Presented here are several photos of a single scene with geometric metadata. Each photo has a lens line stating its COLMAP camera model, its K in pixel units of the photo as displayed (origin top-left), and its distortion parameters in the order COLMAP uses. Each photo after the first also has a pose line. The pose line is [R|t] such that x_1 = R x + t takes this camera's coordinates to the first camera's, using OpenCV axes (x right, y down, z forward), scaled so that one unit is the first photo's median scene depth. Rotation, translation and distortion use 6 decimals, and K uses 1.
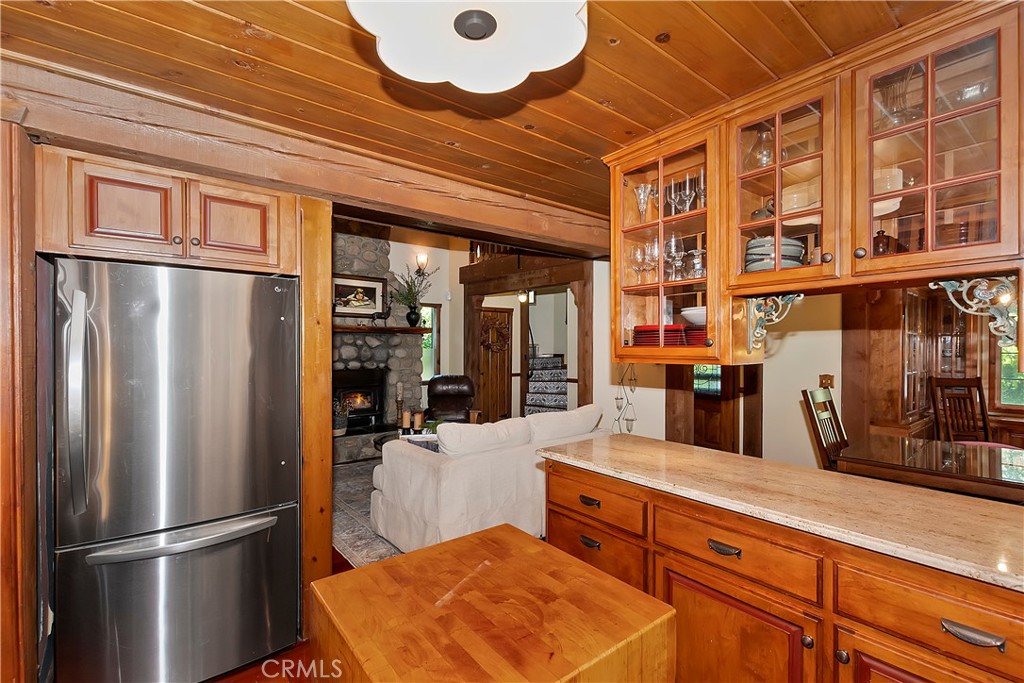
lens RADIAL K [[447.5, 0, 509.6], [0, 447.5, 345.1], [0, 0, 1]] dist [0.005190, 0.000077]
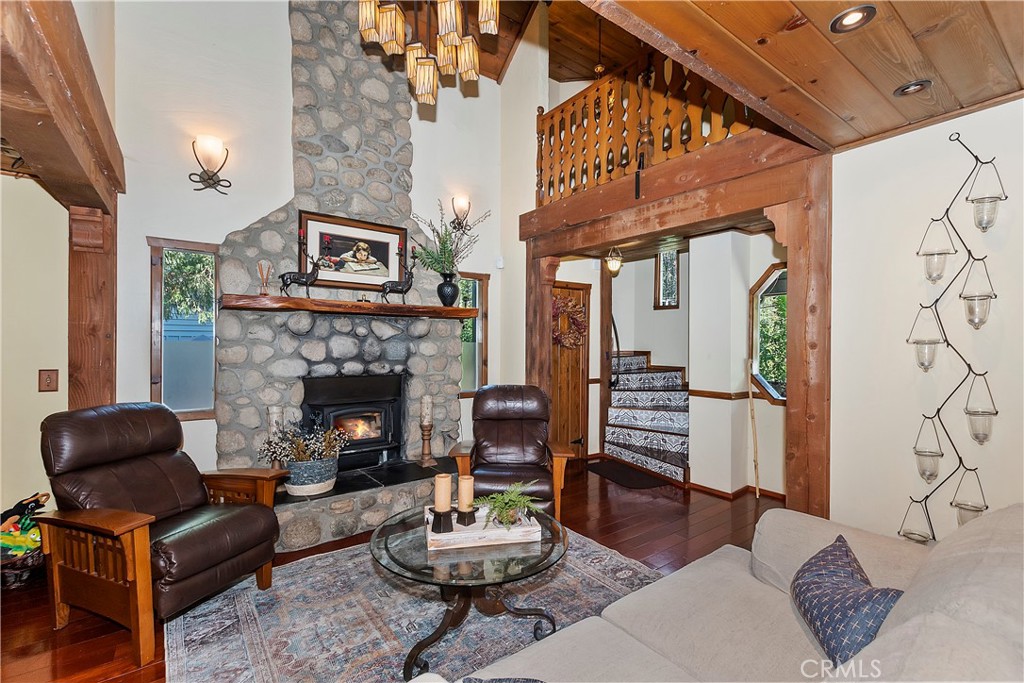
lens RADIAL K [[447.5, 0, 515.8], [0, 447.5, 343.7], [0, 0, 1]] dist [0.005190, 0.000077]
pose [[0.999177, 0.002416, -0.040485, -0.097466], [-0.002280, 0.999992, 0.003408, 0.008735], [0.040493, -0.003313, 0.999174, 0.386326]]
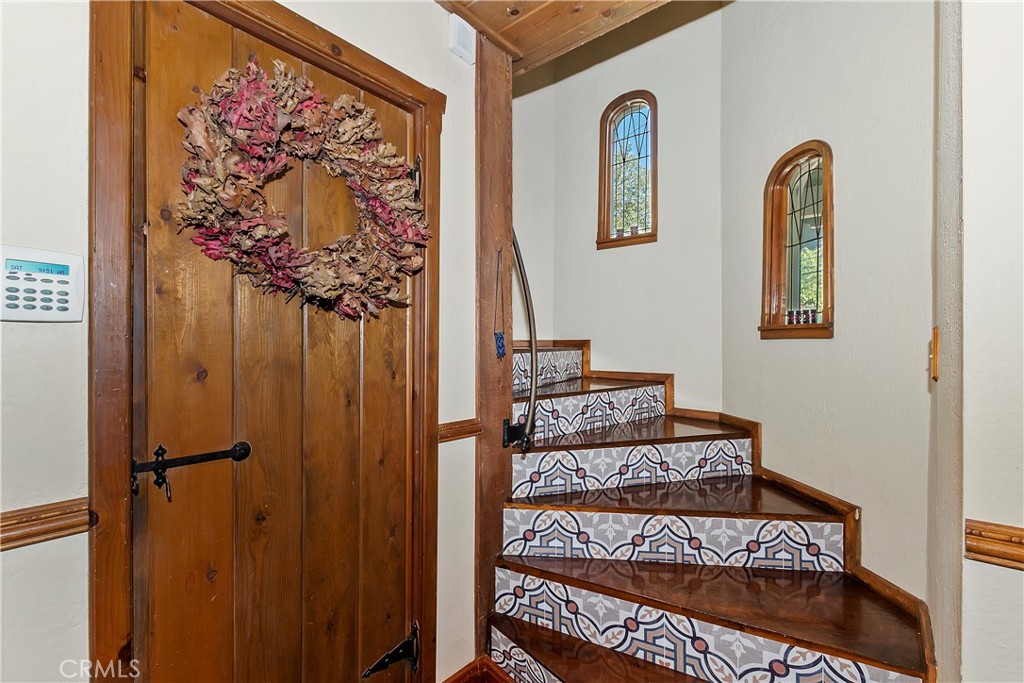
lens RADIAL K [[447.5, 0, 510.9], [0, 447.5, 346.5], [0, 0, 1]] dist [0.005190, 0.000077]
pose [[0.981300, -0.002993, 0.192462, -0.001162], [0.001776, 0.999977, 0.006495, 0.033241], [-0.192477, -0.006032, 0.981283, 0.988726]]
